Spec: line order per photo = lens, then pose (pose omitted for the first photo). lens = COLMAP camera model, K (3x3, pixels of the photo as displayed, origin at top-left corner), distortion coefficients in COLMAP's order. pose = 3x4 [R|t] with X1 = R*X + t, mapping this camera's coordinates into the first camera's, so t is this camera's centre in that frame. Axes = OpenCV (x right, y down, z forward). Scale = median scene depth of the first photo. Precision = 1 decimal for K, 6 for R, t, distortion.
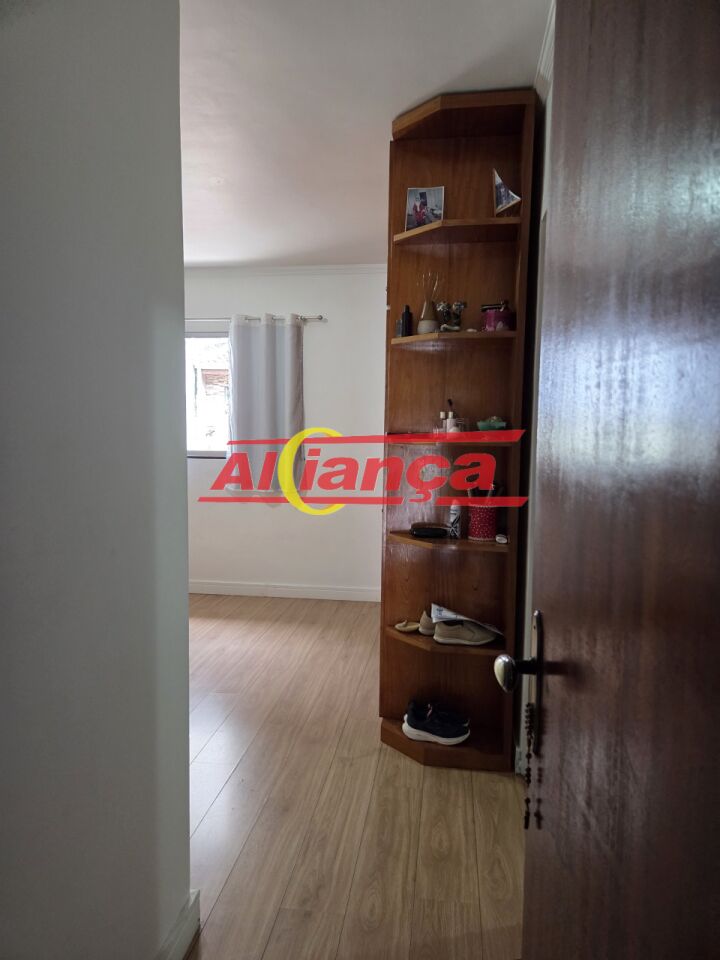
lens RADIAL K [[642.5, 0, 367.0], [0, 642.5, 480.9], [0, 0, 1]] dist [0.066973, -0.059733]
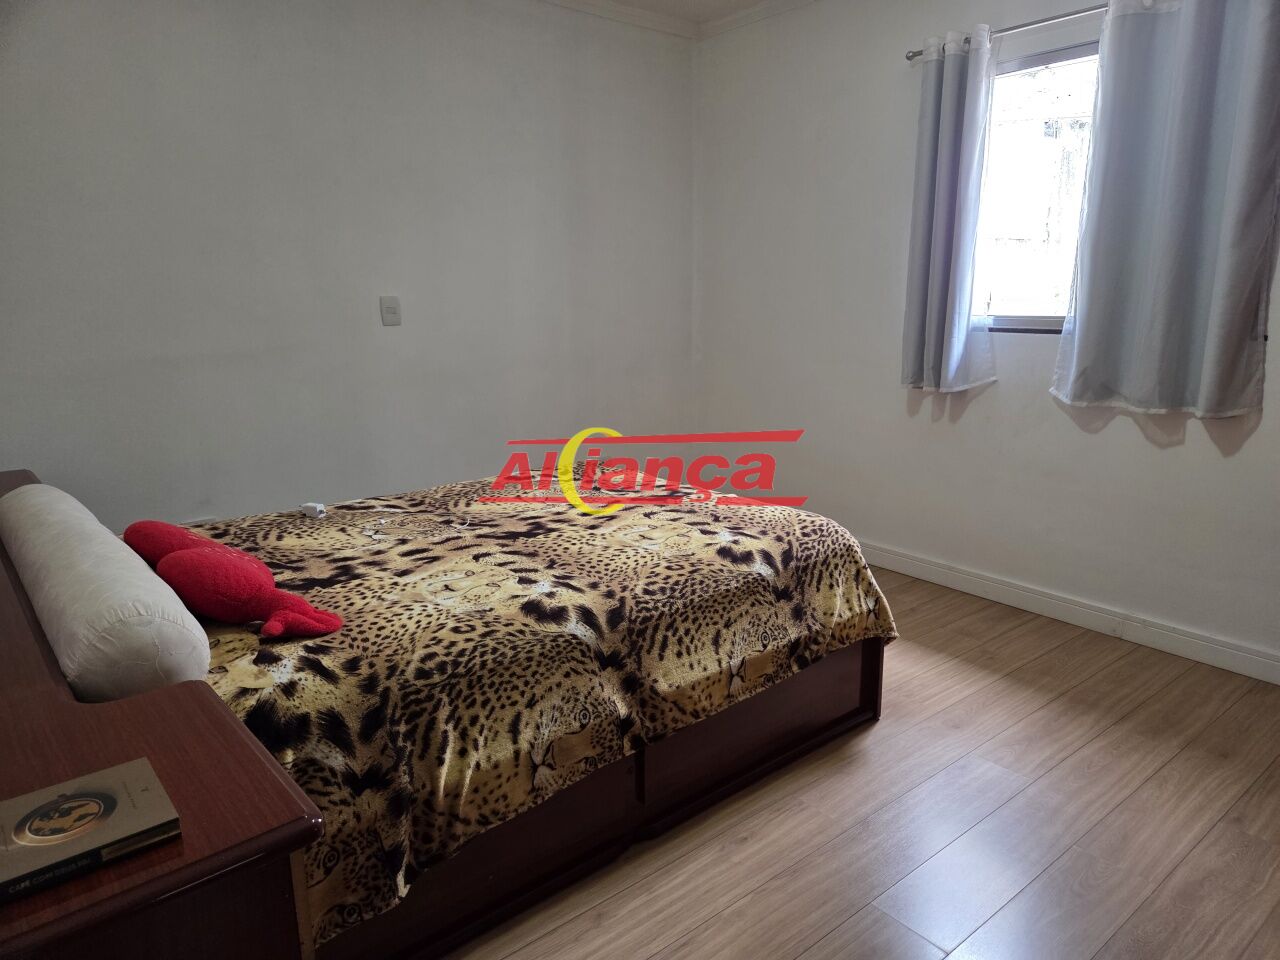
lens RADIAL K [[856.6, 0, 645.7], [0, 856.6, 472.6], [0, 0, 1]] dist [0.066973, -0.059733]
pose [[0.732418, 0.126950, -0.668915, -0.010178], [-0.039395, 0.988719, 0.144509, -0.025865], [0.679715, -0.079489, 0.729157, 0.595516]]
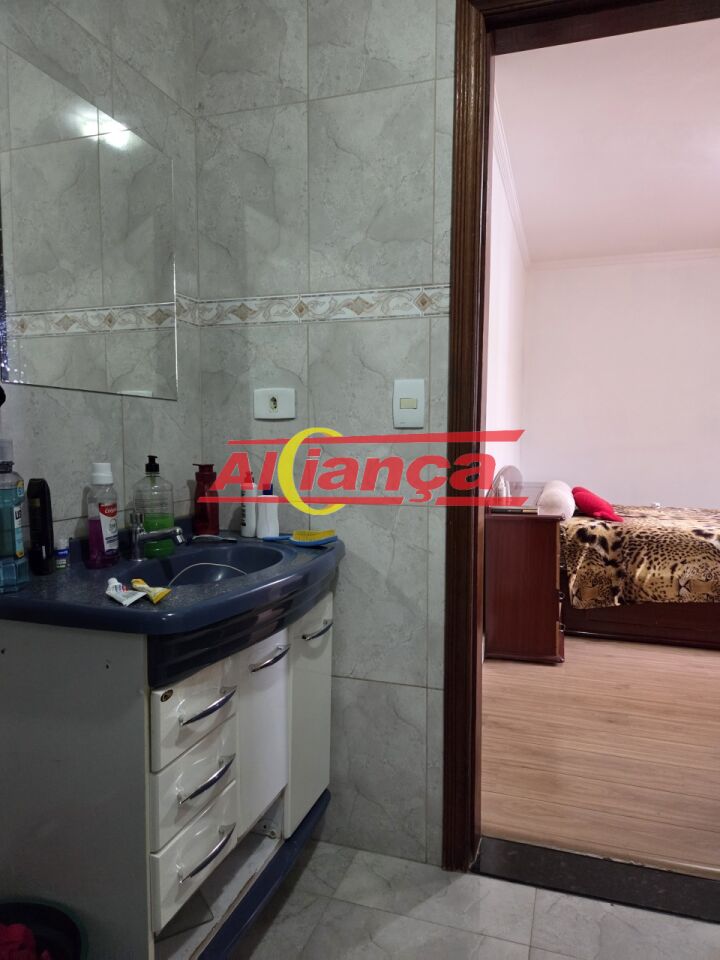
lens RADIAL K [[642.5, 0, 366.4], [0, 642.5, 479.7], [0, 0, 1]] dist [0.066973, -0.059733]
pose [[-0.190786, 0.048086, -0.980453, 0.812562], [-0.089306, 0.993807, 0.066119, 0.053539], [0.977561, 0.100175, -0.185310, 0.615704]]
